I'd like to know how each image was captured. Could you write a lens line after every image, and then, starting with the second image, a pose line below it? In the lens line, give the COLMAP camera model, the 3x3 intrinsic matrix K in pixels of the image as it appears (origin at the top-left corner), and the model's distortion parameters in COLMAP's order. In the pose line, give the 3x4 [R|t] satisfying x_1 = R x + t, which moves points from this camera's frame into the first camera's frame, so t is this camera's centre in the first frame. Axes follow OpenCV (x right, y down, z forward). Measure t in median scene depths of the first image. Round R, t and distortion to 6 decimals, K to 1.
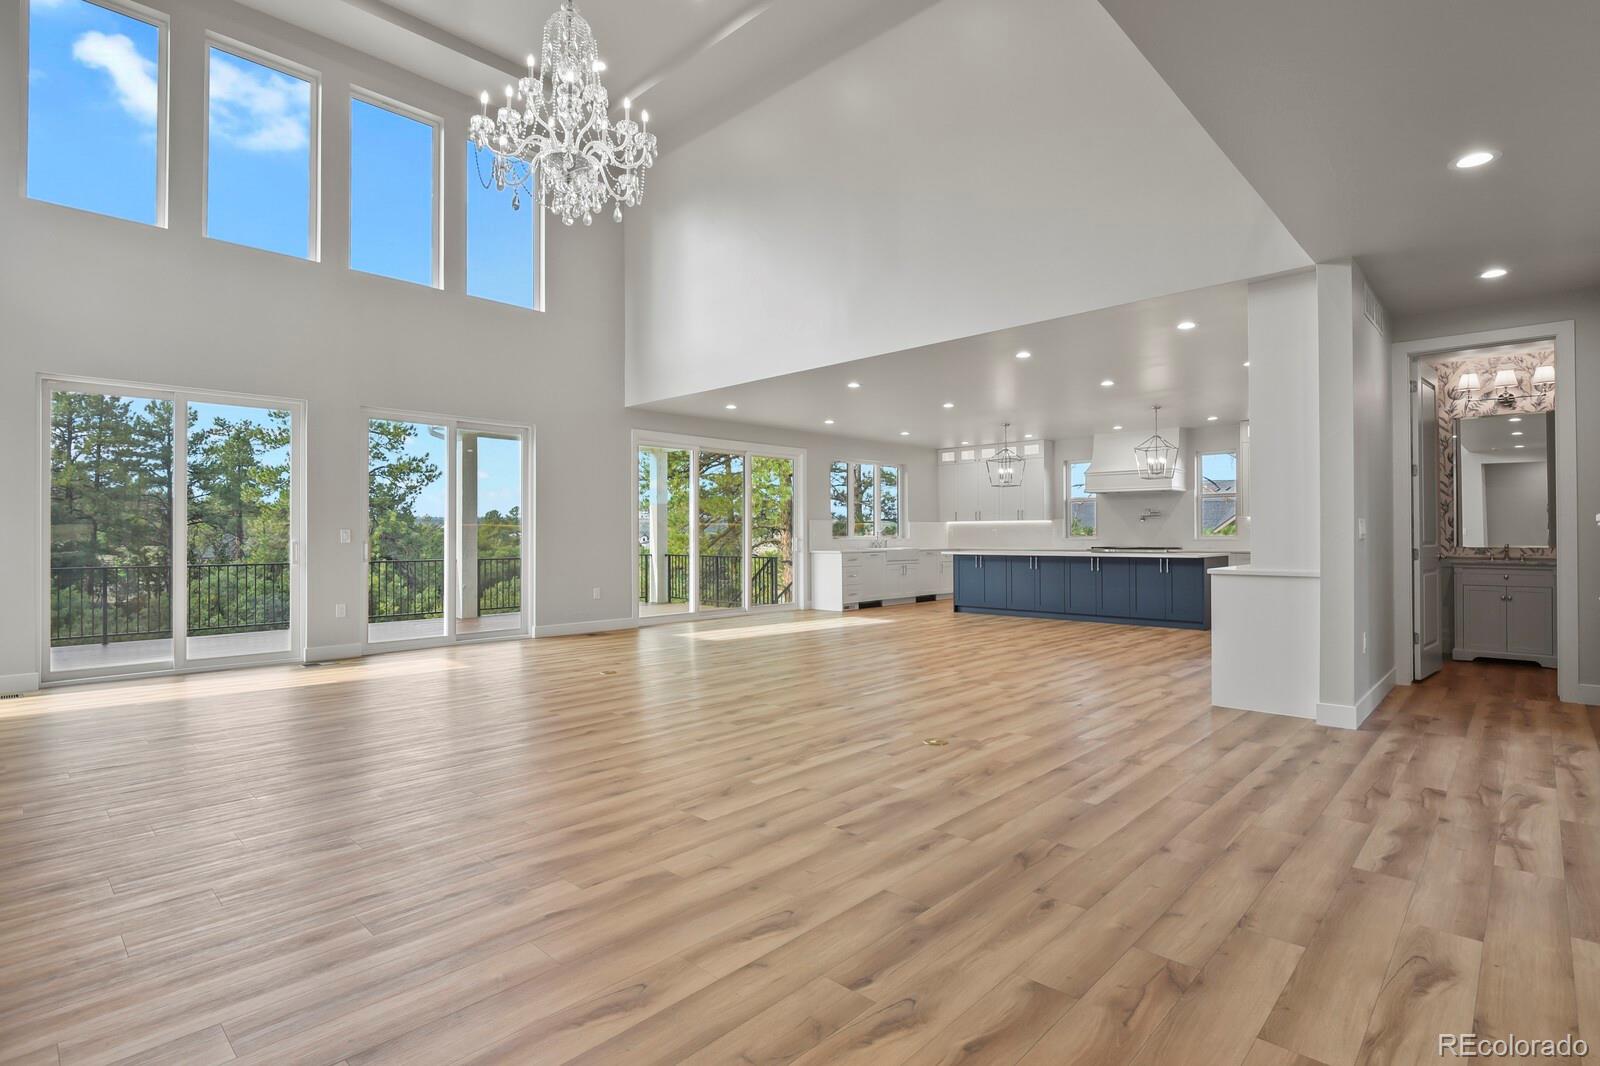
lens RADIAL K [[774.7, 0, 797.9], [0, 774.7, 527.7], [0, 0, 1]] dist [-0.003971, -0.004298]
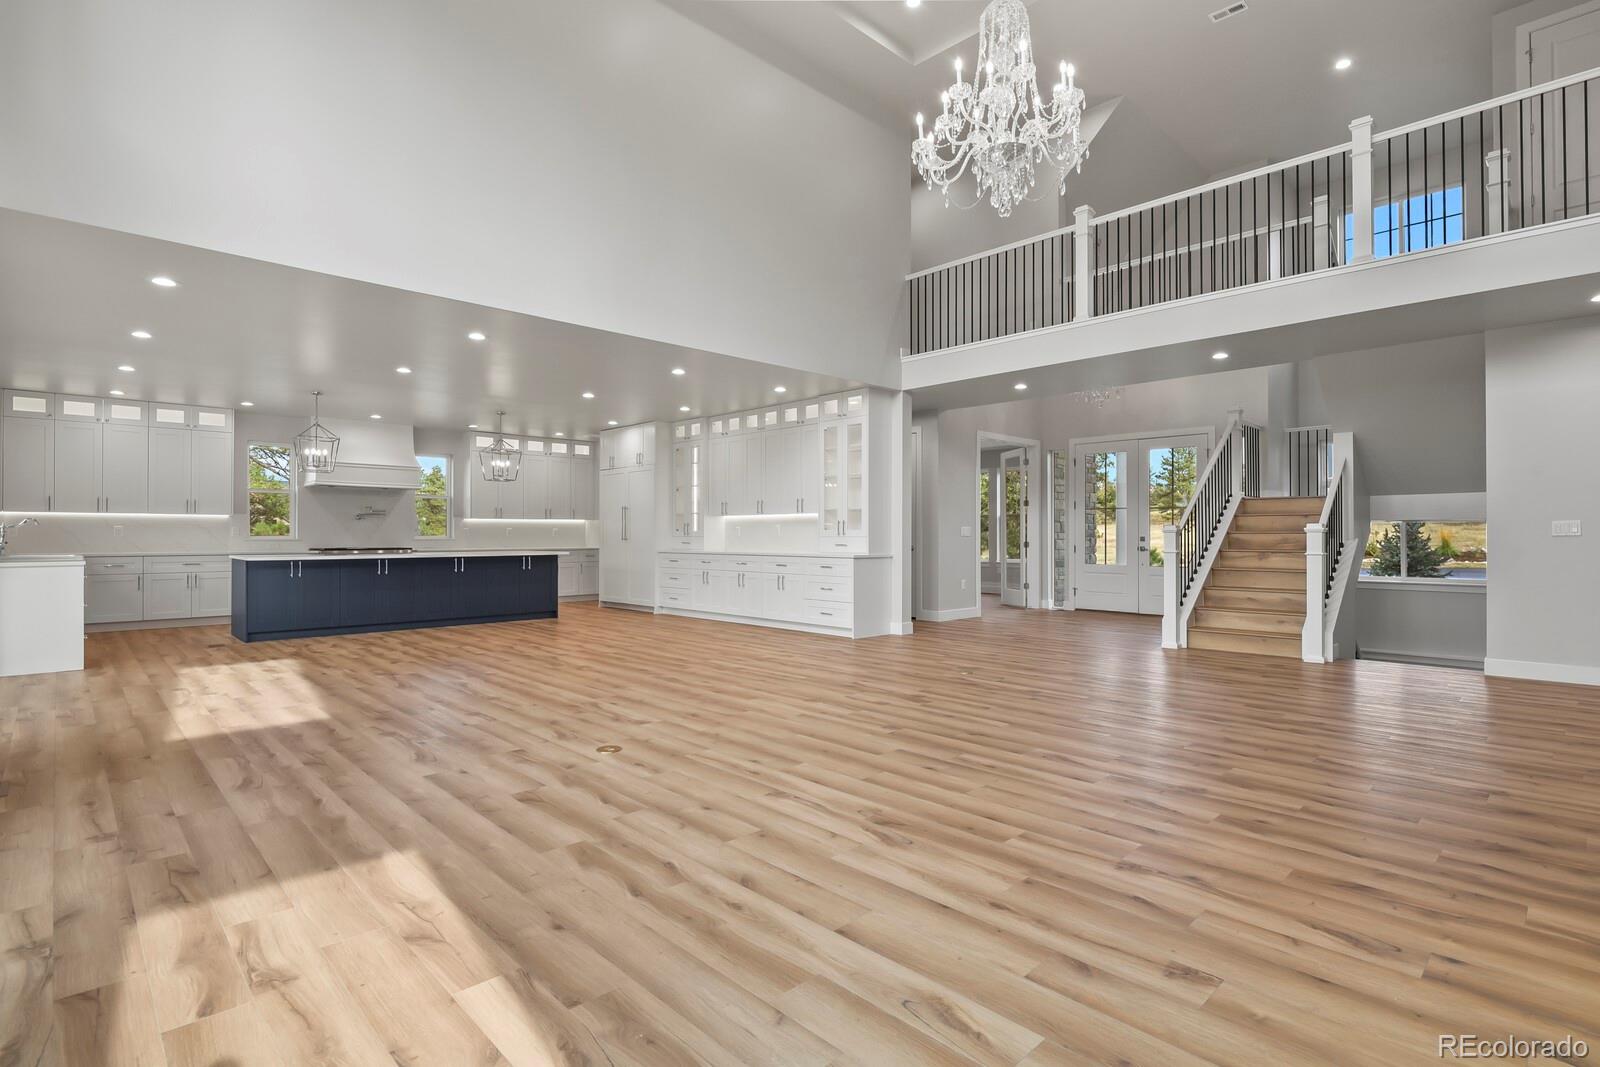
lens RADIAL K [[774.7, 0, 805.8], [0, 774.7, 530.2], [0, 0, 1]] dist [-0.003971, -0.004298]
pose [[0.025717, 0.009699, 0.999622, -0.477486], [-0.010211, 0.999903, -0.009439, 0.007601], [-0.999617, -0.009964, 0.025813, 0.461258]]
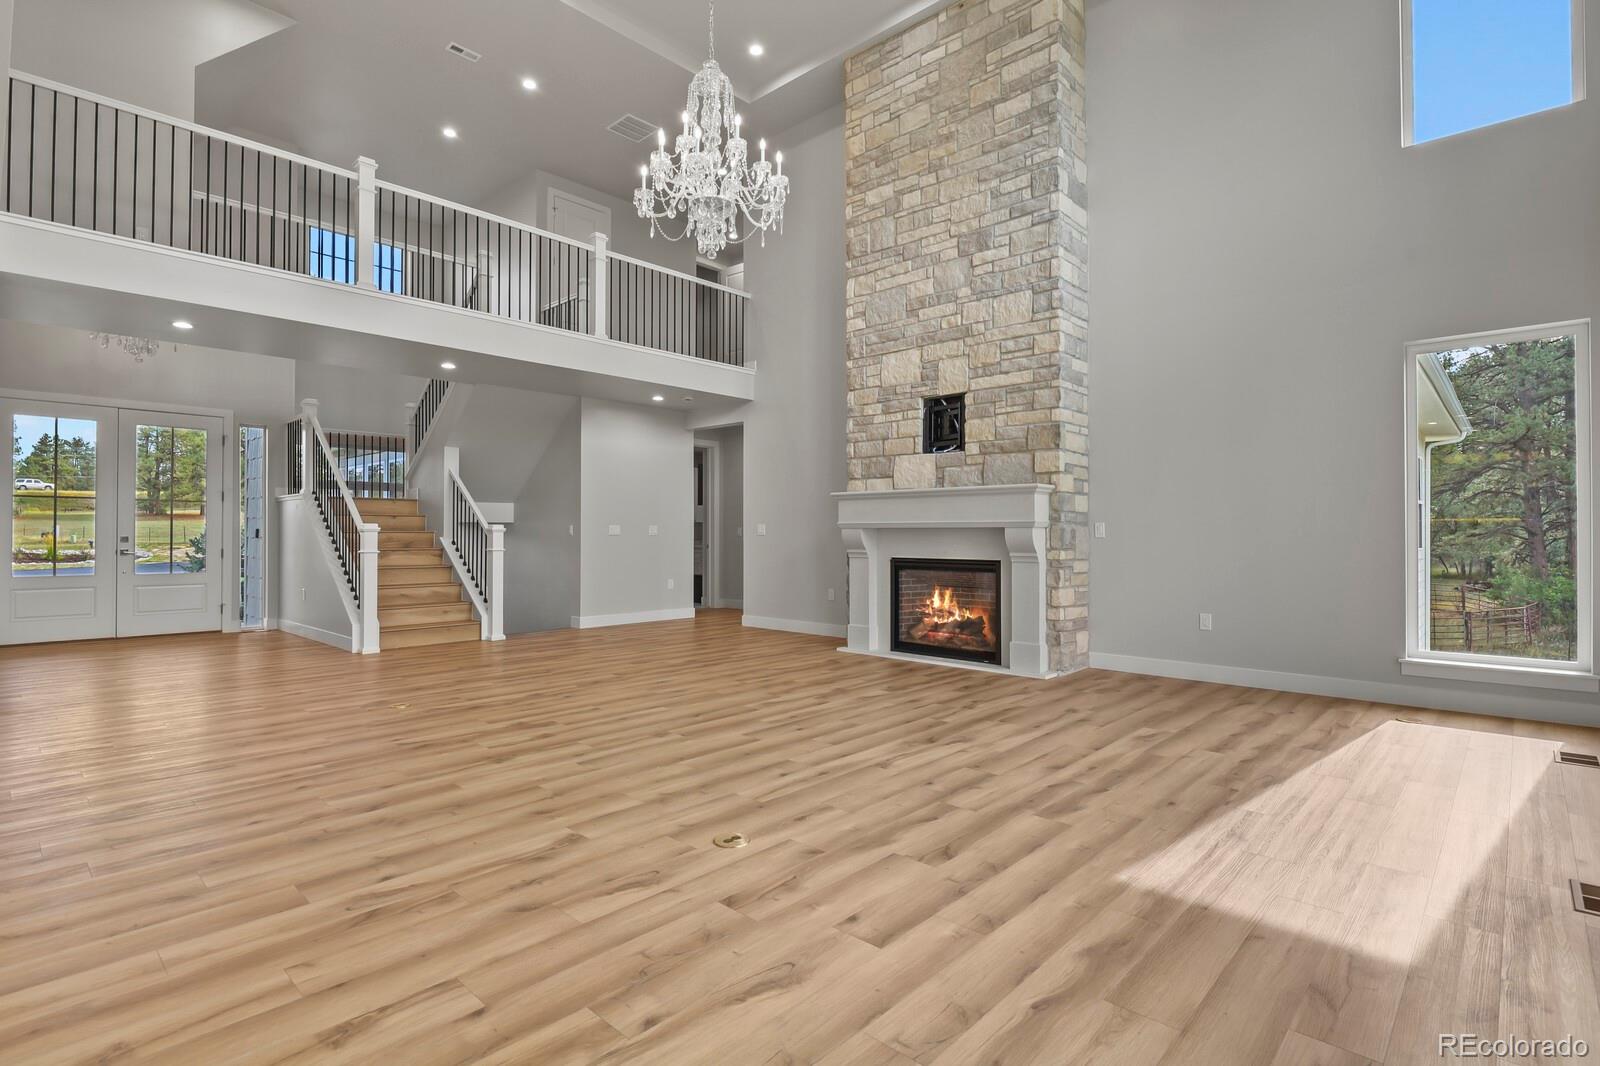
lens RADIAL K [[774.7, 0, 809.9], [0, 774.7, 529.2], [0, 0, 1]] dist [-0.003971, -0.004298]
pose [[-0.999709, 0.004285, -0.023746, -0.158697], [0.004660, 0.999865, -0.015774, 0.009542], [0.023675, -0.015880, -0.999594, 0.794770]]
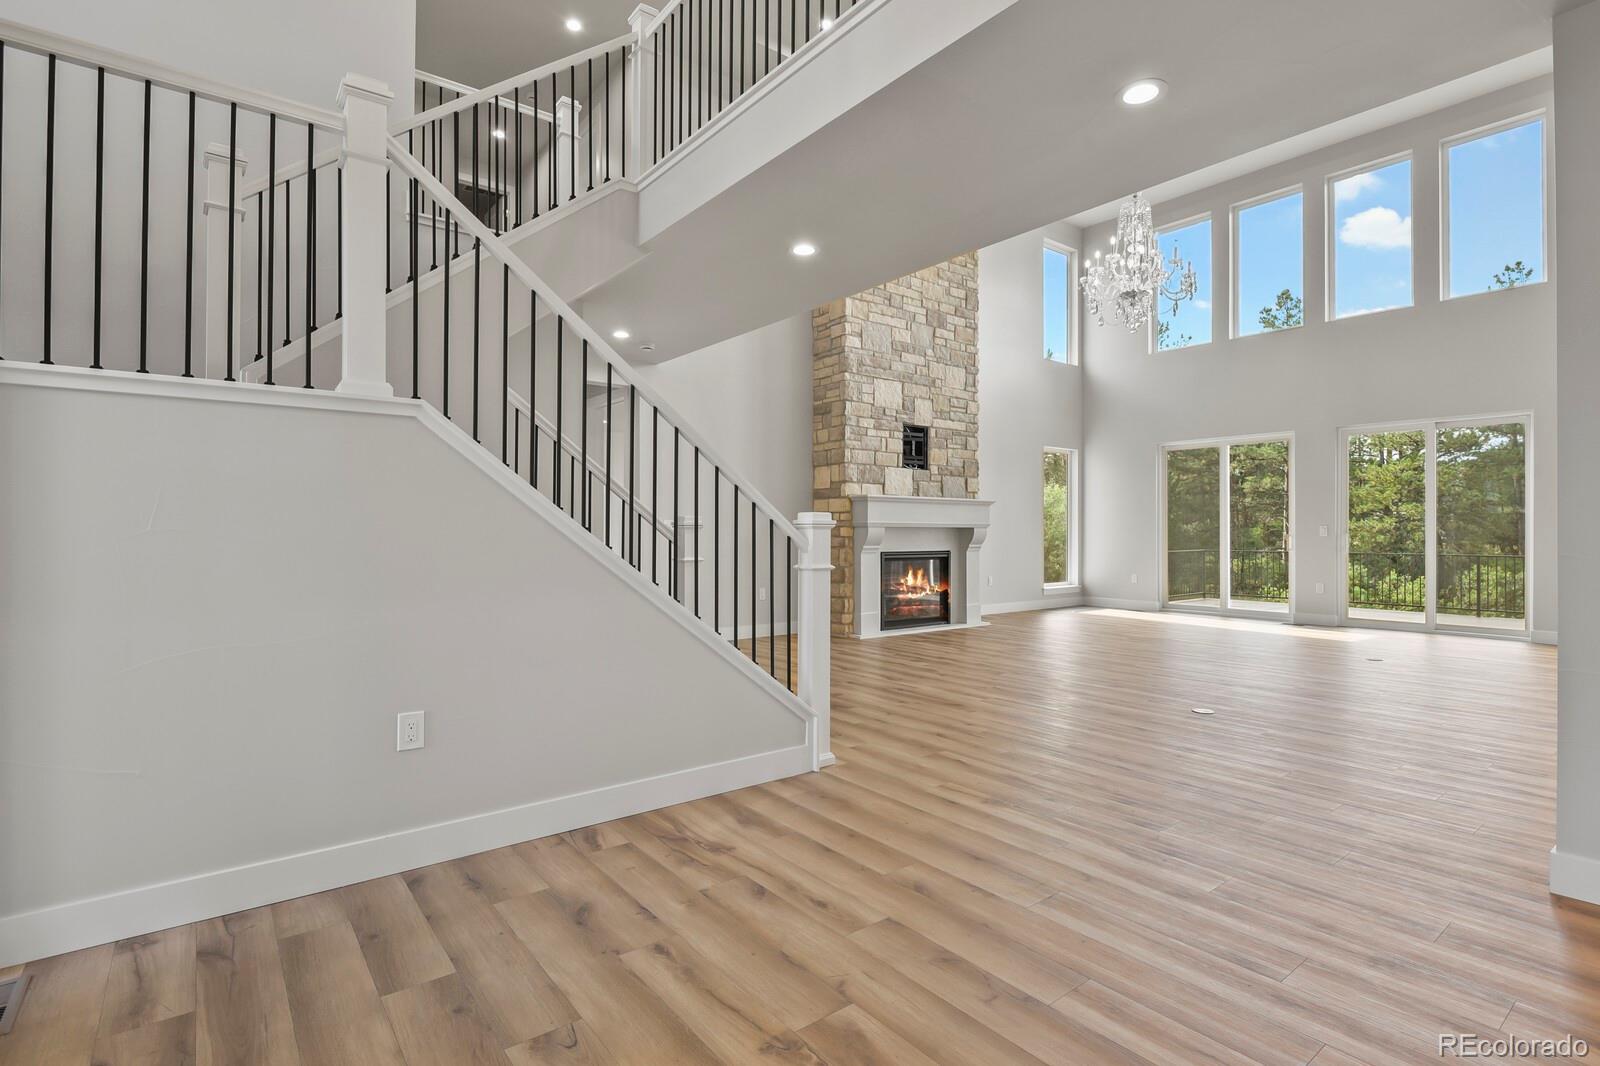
lens RADIAL K [[774.7, 0, 816.3], [0, 774.7, 530.6], [0, 0, 1]] dist [-0.003971, -0.004298]
pose [[-0.129039, 0.003147, -0.991634, 0.497776], [0.009379, 0.999954, 0.001953, 0.000426], [0.991595, -0.009048, -0.129063, 0.209209]]
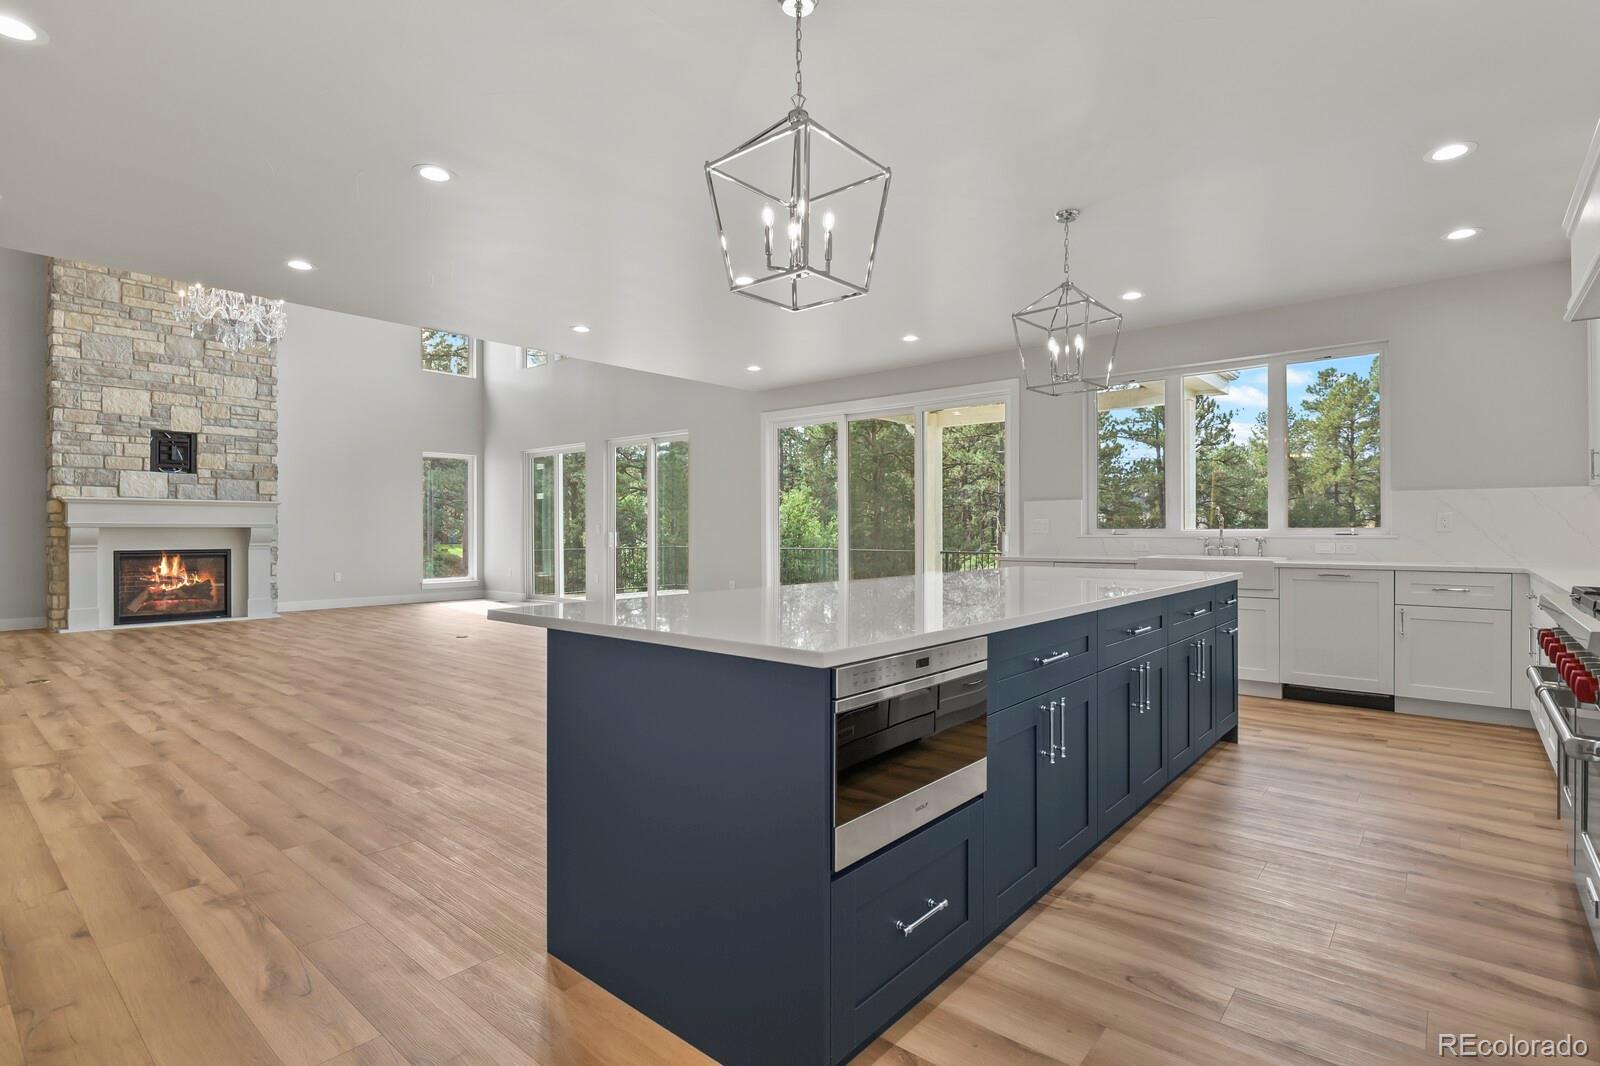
lens RADIAL K [[774.7, 0, 806.9], [0, 774.7, 528.6], [0, 0, 1]] dist [-0.003971, -0.004298]
pose [[0.070863, 0.001664, -0.997485, 0.582030], [0.012882, 0.999914, 0.002584, 0.007391], [0.997403, -0.013033, 0.070836, 0.814127]]
